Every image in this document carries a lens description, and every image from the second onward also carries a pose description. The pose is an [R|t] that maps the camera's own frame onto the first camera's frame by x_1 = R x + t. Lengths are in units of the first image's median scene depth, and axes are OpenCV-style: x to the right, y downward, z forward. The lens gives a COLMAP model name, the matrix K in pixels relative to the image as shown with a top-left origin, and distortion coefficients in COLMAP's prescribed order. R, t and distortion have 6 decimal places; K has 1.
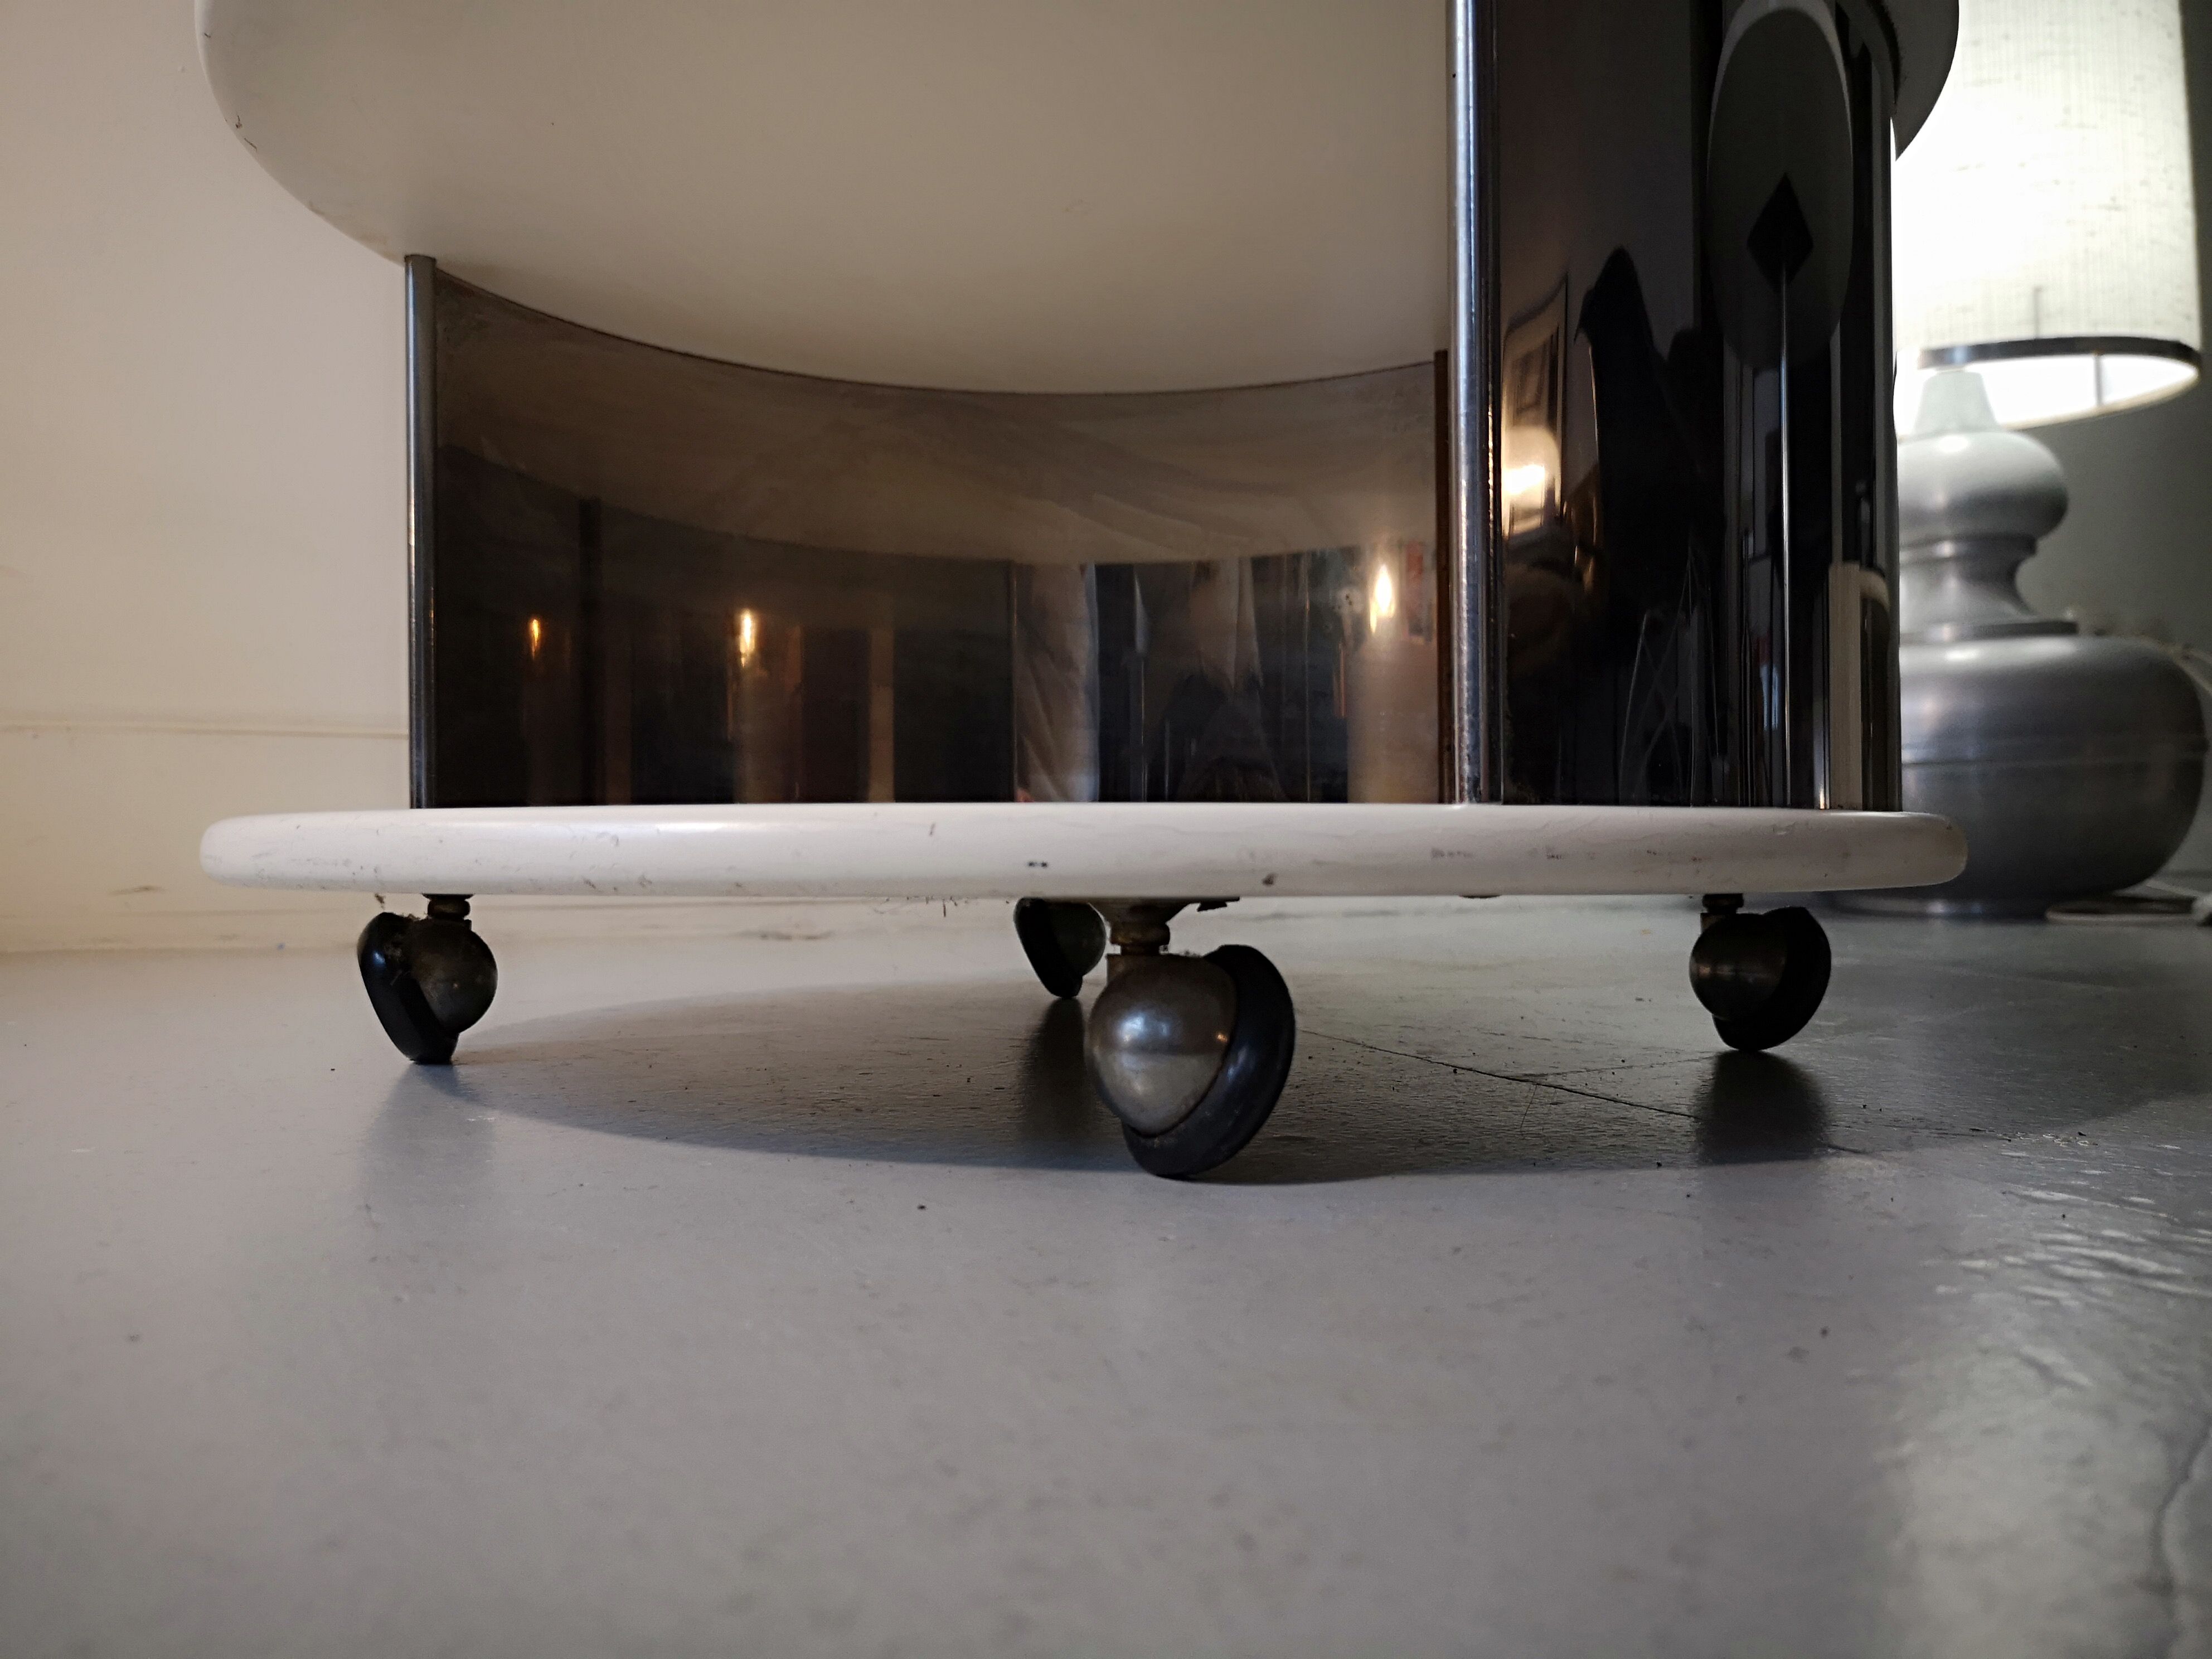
lens RADIAL K [[1761.3, 0, 1106.0], [0, 1761.3, 829.5], [0, 0, 1]] dist [0.001829, -0.001709]
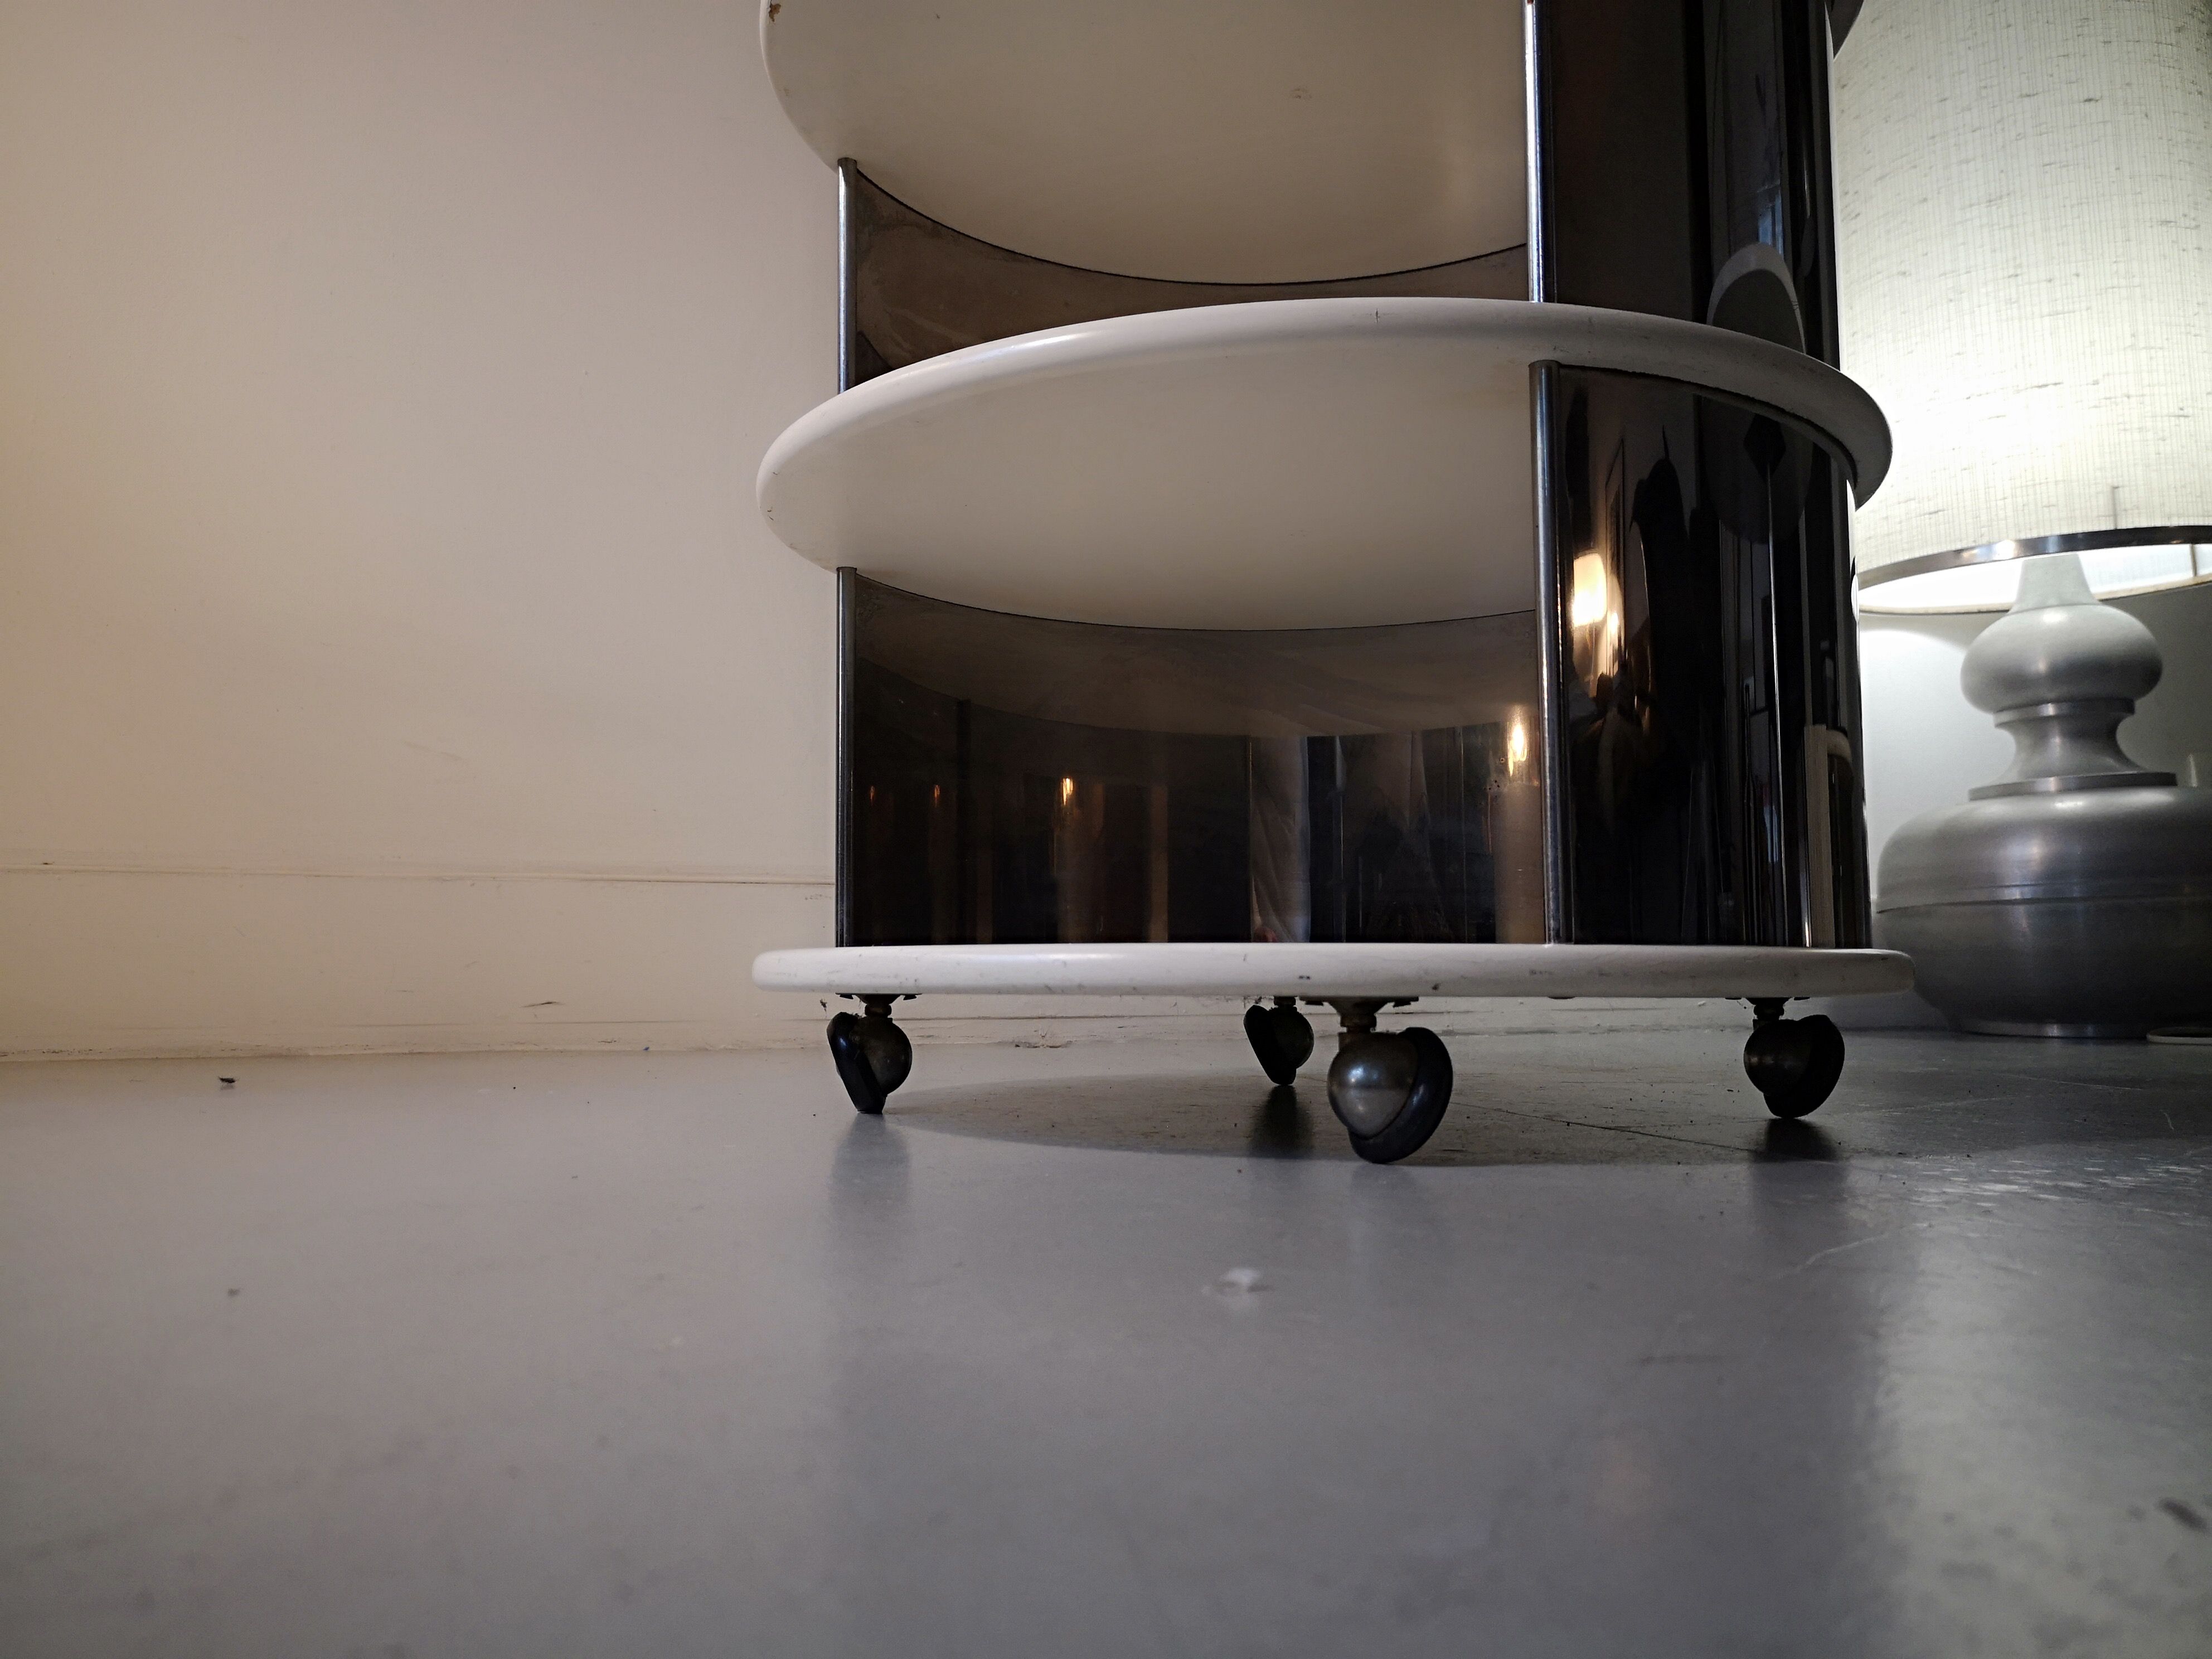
lens RADIAL K [[1628.4, 0, 1106.0], [0, 1628.4, 829.5], [0, 0, 1]] dist [0.037931, -0.053226]
pose [[0.994014, -0.006529, -0.109053, -0.030109], [-0.002023, 0.996941, -0.078133, -0.000263], [0.109230, 0.077886, 0.990960, -0.357502]]
